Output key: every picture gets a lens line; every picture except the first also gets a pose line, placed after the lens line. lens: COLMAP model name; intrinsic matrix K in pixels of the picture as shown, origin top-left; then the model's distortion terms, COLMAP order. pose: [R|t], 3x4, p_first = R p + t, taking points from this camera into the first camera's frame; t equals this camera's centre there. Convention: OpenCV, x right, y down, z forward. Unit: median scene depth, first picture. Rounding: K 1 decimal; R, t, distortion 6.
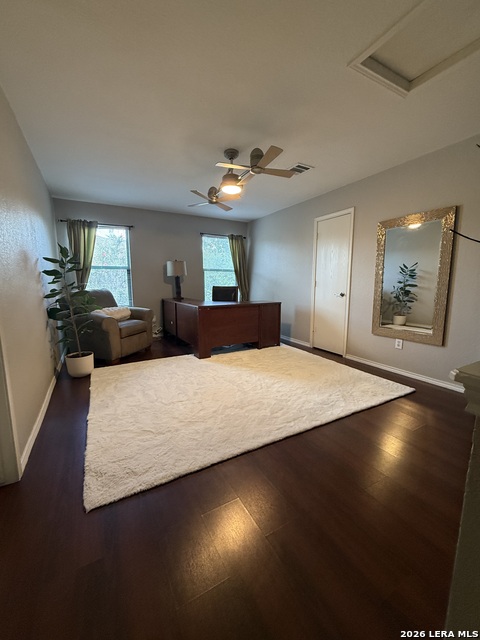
lens RADIAL K [[258.1, 0, 239.4], [0, 258.1, 321.2], [0, 0, 1]] dist [0.004663, -0.000578]
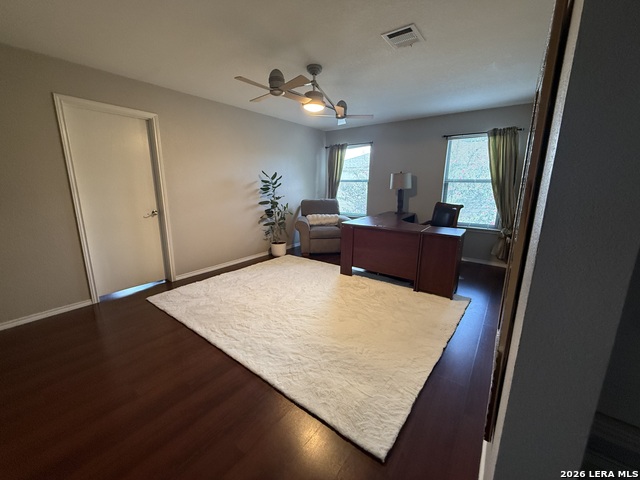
lens RADIAL K [[258.1, 0, 321.1], [0, 258.1, 237.5], [0, 0, 1]] dist [0.004663, -0.000578]
pose [[0.406435, 0.195338, -0.892554, 0.759420], [-0.144264, 0.978345, 0.148421, -0.146610], [0.902219, 0.068440, 0.425814, 0.516401]]
